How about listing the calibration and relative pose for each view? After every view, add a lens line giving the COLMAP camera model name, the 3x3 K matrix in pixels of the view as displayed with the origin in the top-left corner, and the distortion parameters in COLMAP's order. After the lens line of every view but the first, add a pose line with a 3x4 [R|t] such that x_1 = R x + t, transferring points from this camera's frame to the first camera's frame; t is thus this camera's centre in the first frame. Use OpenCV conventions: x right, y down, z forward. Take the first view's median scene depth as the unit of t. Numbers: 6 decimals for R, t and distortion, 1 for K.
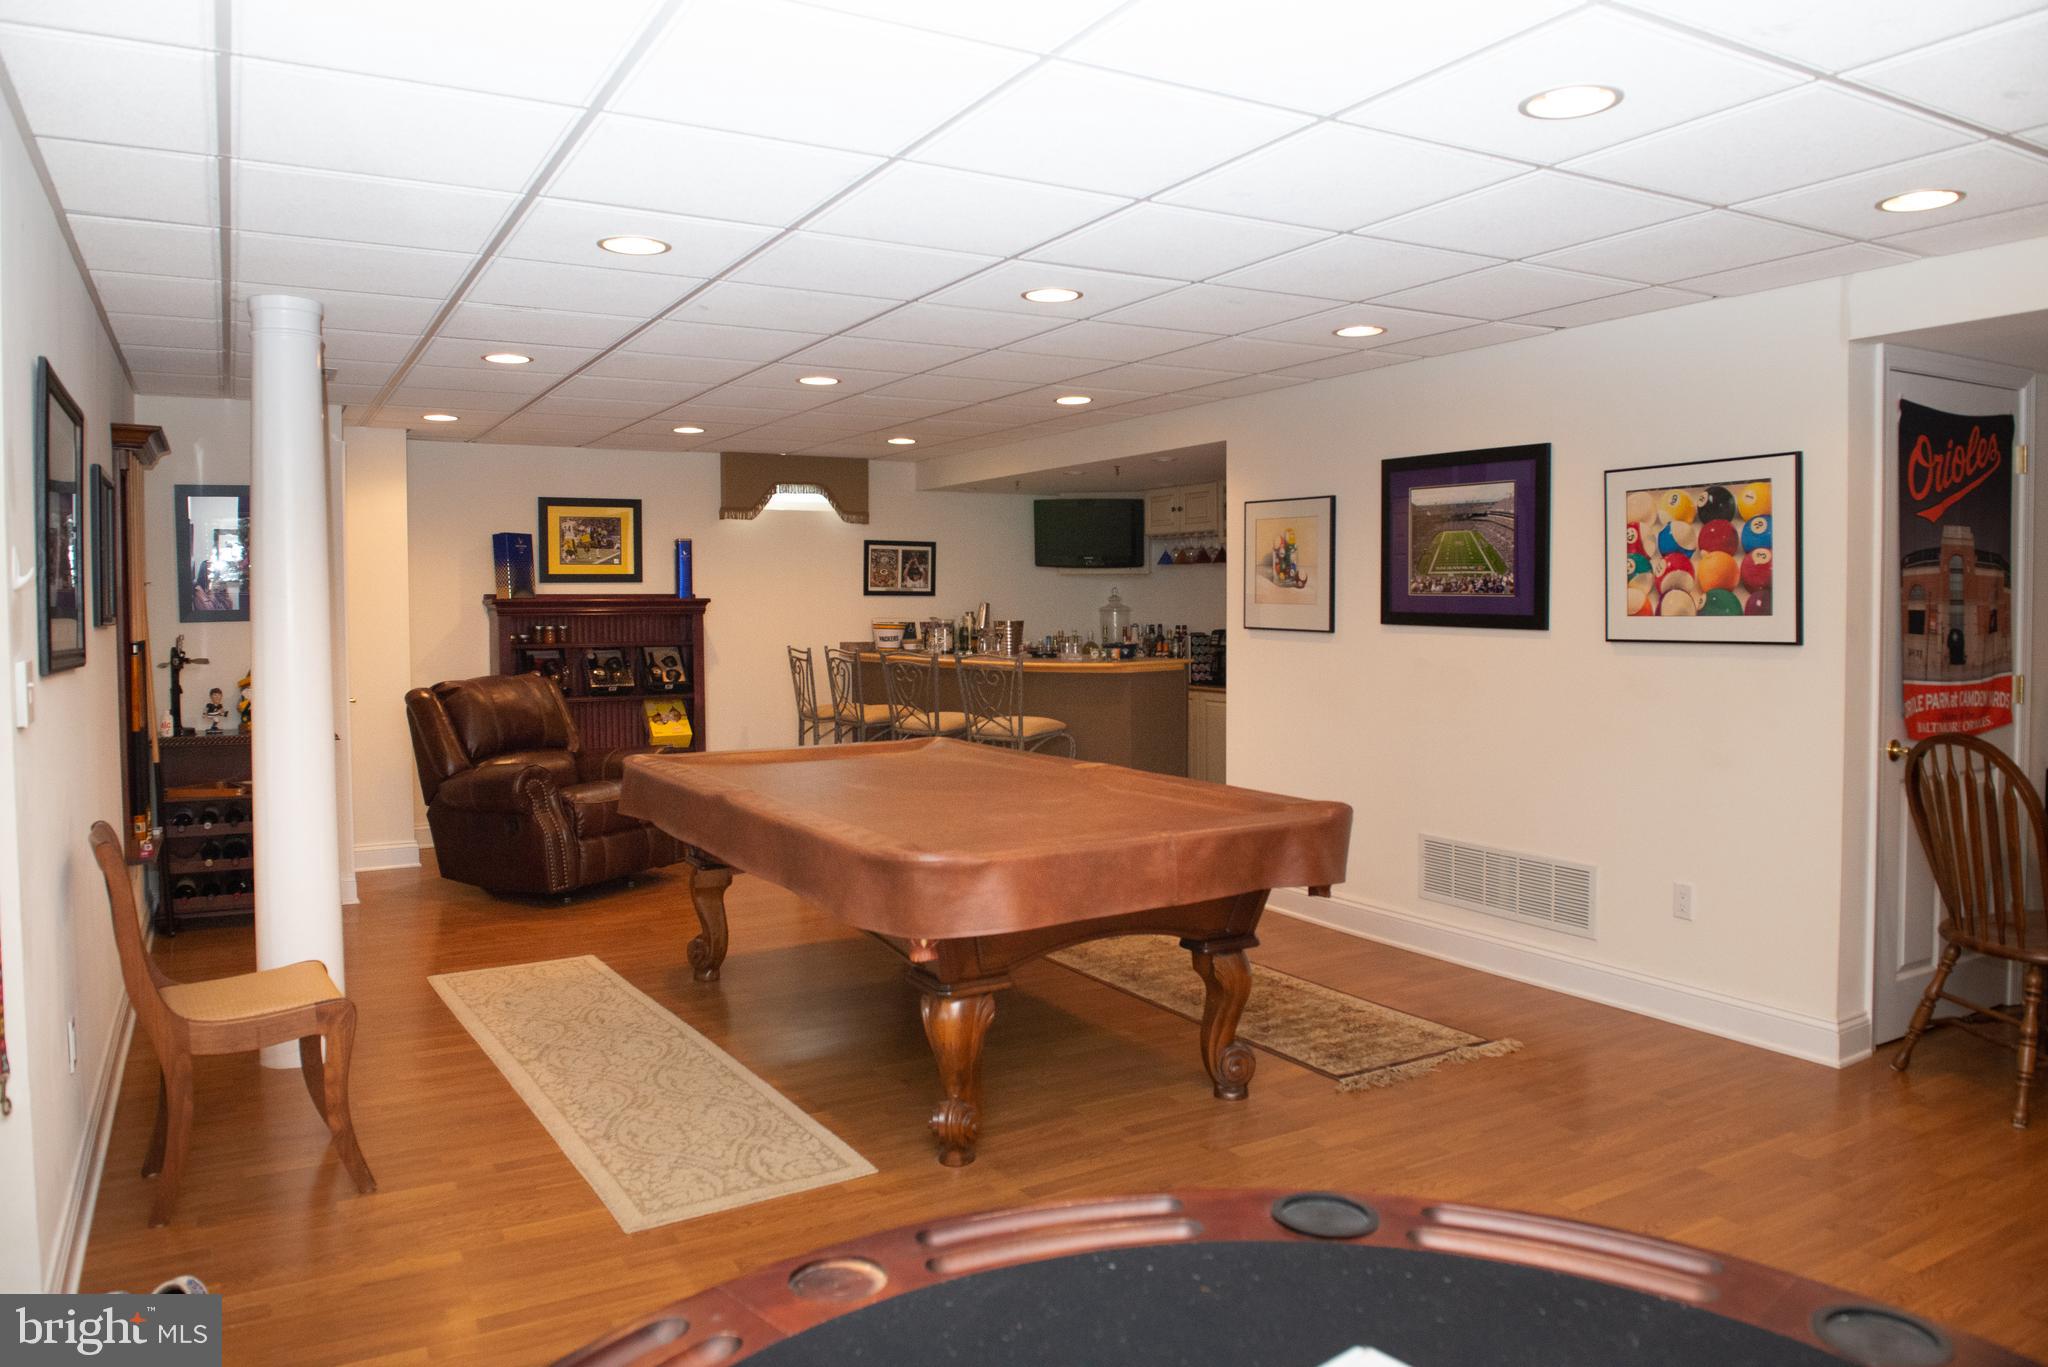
lens RADIAL K [[1407.6, 0, 1018.8], [0, 1407.6, 652.3], [0, 0, 1]] dist [-0.042640, -0.007767]
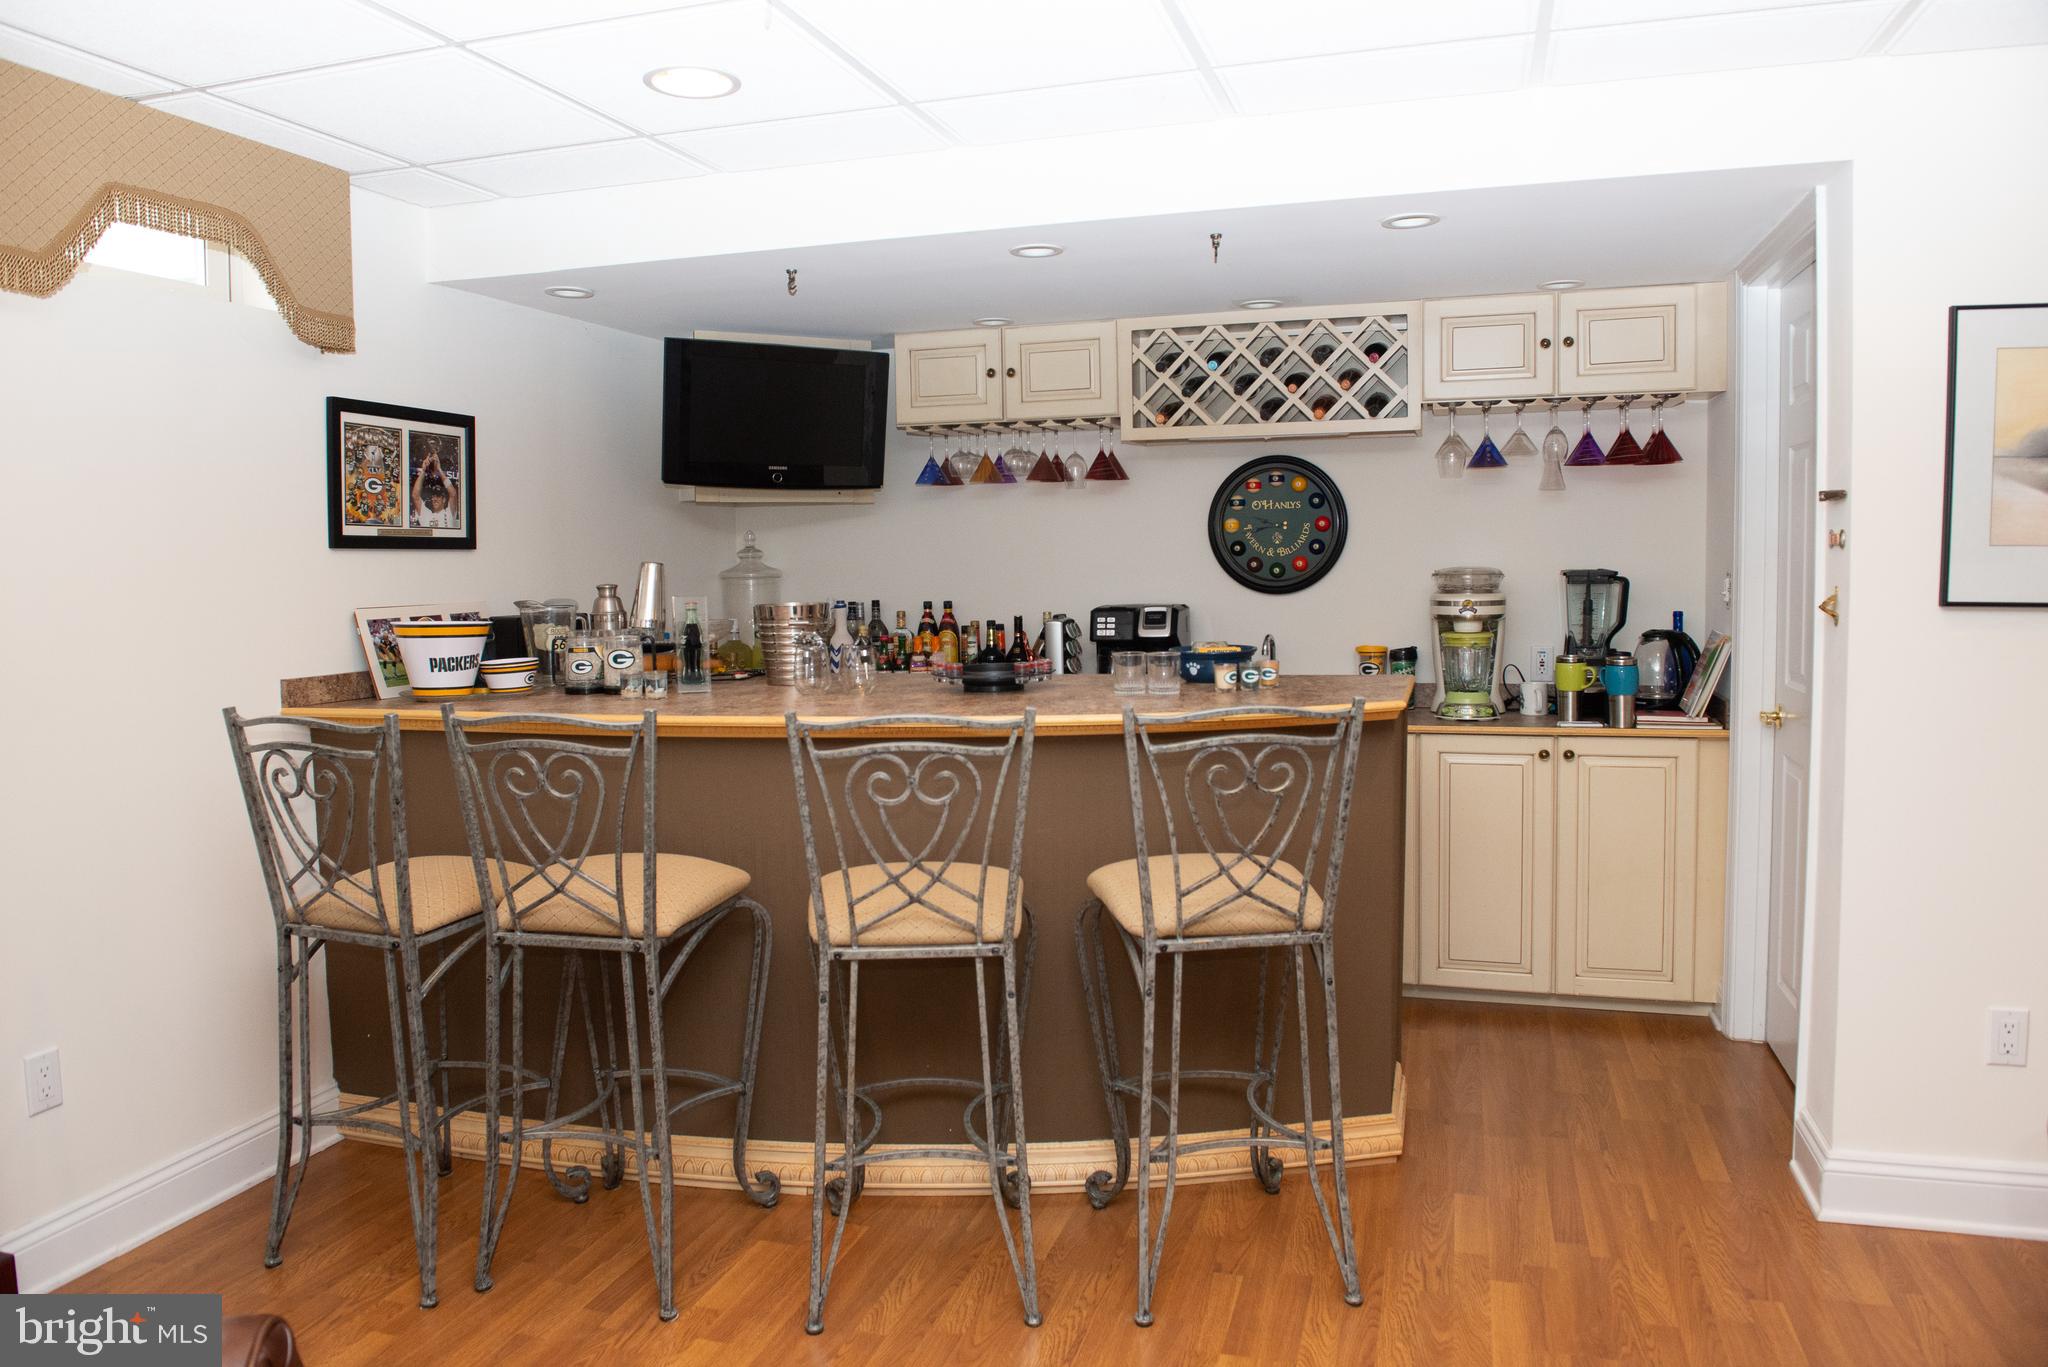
lens RADIAL K [[1407.6, 0, 1018.8], [0, 1407.6, 652.3], [0, 0, 1]] dist [-0.042640, -0.007767]
pose [[0.729646, -0.056480, 0.681489, -0.356721], [0.038891, 0.998398, 0.041106, -0.033075], [-0.682719, -0.003489, 0.730673, 0.953438]]
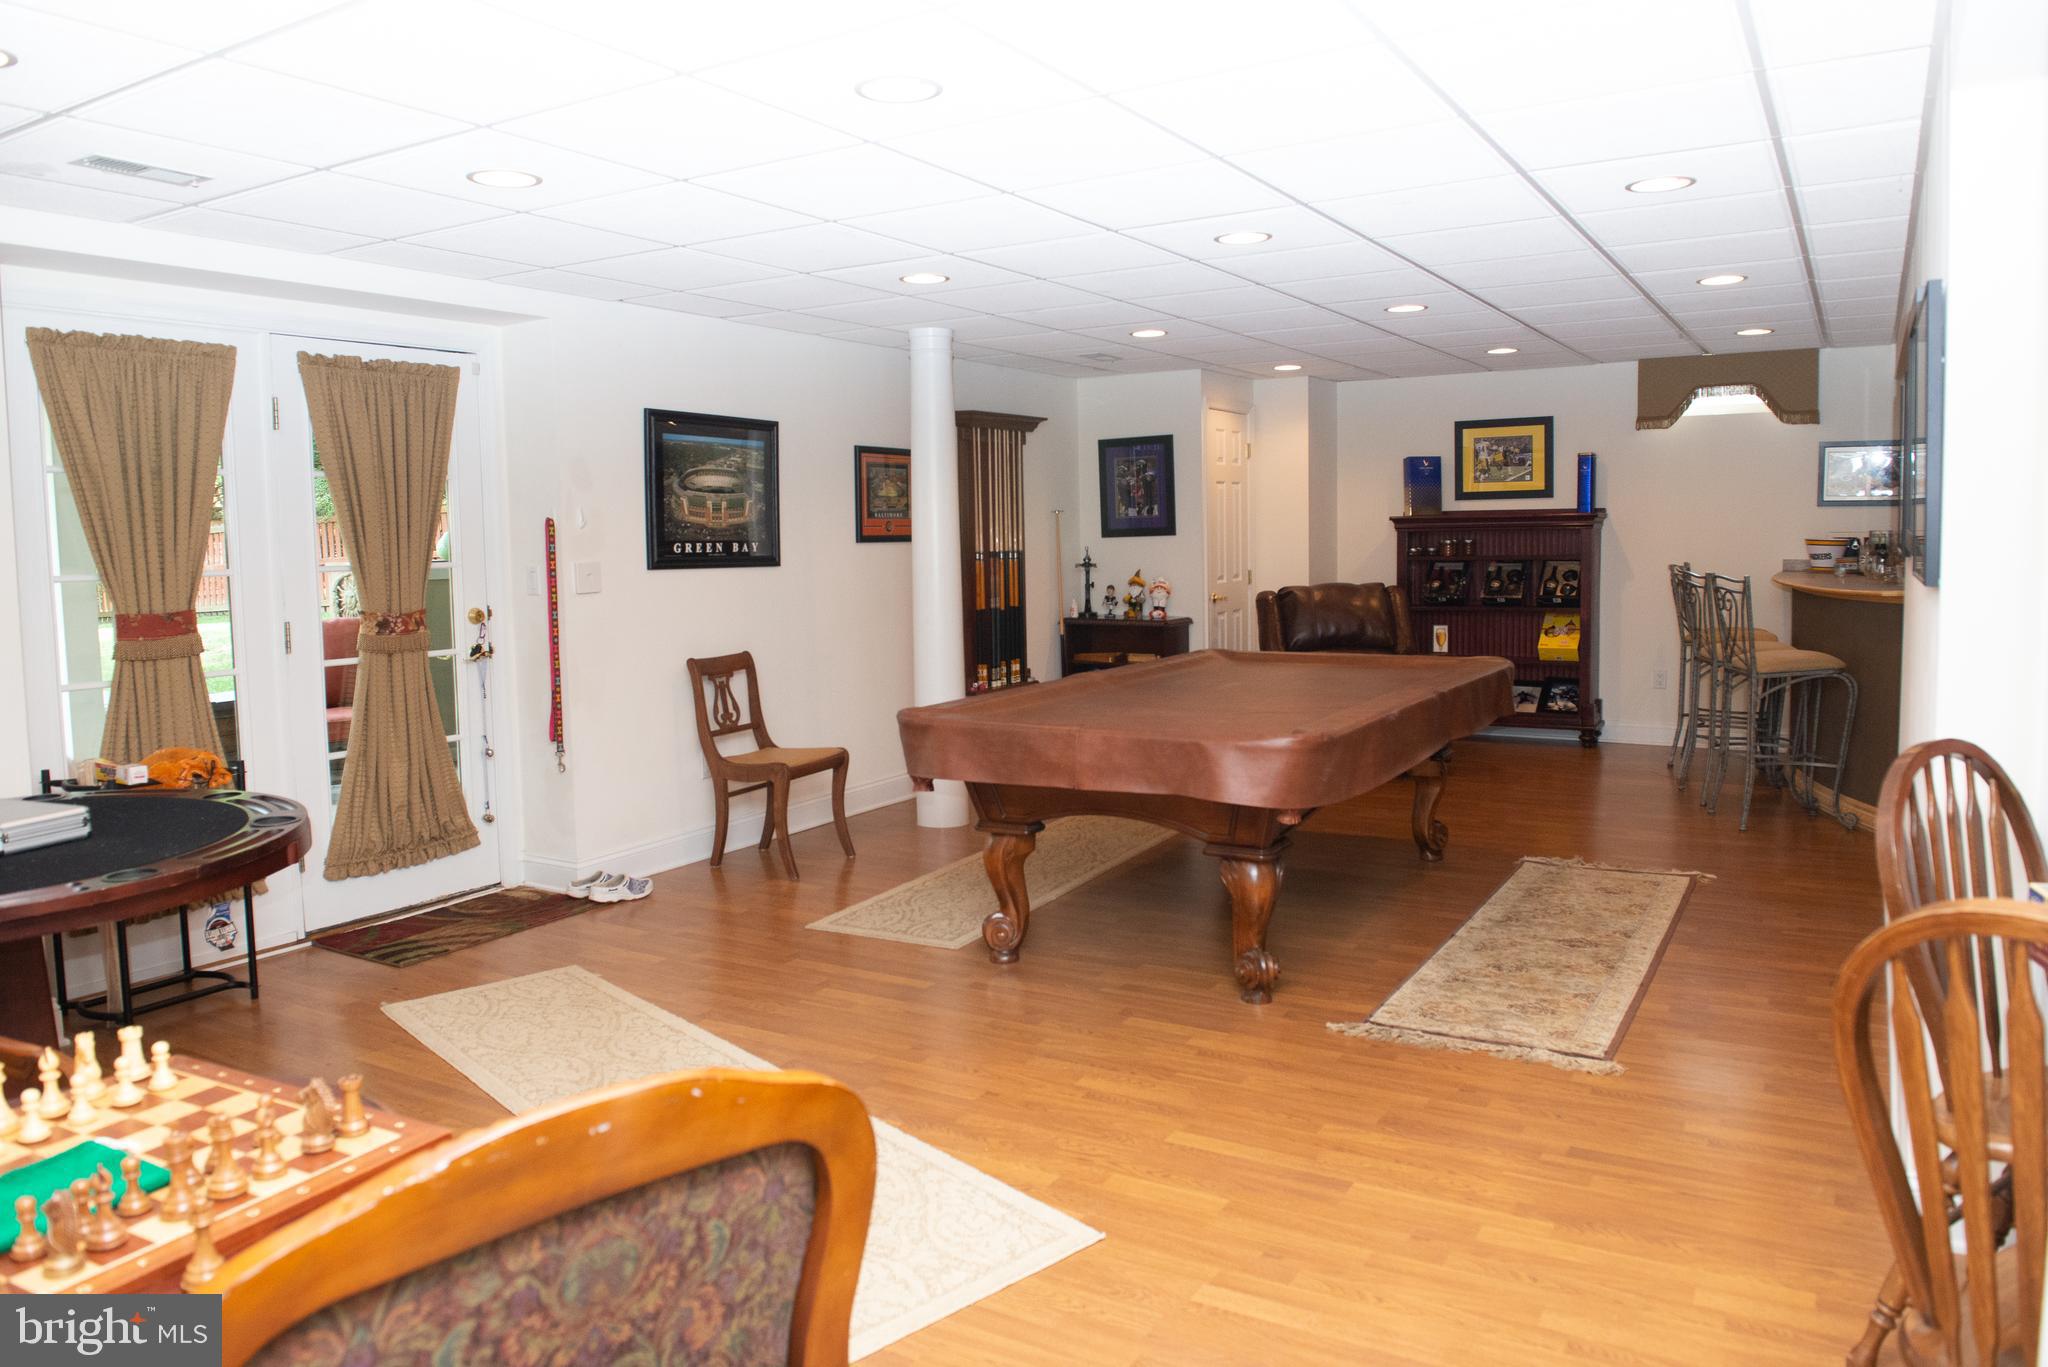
lens RADIAL K [[1432.9, 0, 1024.9], [0, 1432.9, 659.0], [0, 0, 1]] dist [-0.039576, -0.005288]
pose [[0.485974, 0.076835, -0.870589, 0.656649], [-0.014584, 0.996702, 0.079824, -0.014102], [0.873851, -0.026095, 0.485492, 0.224289]]
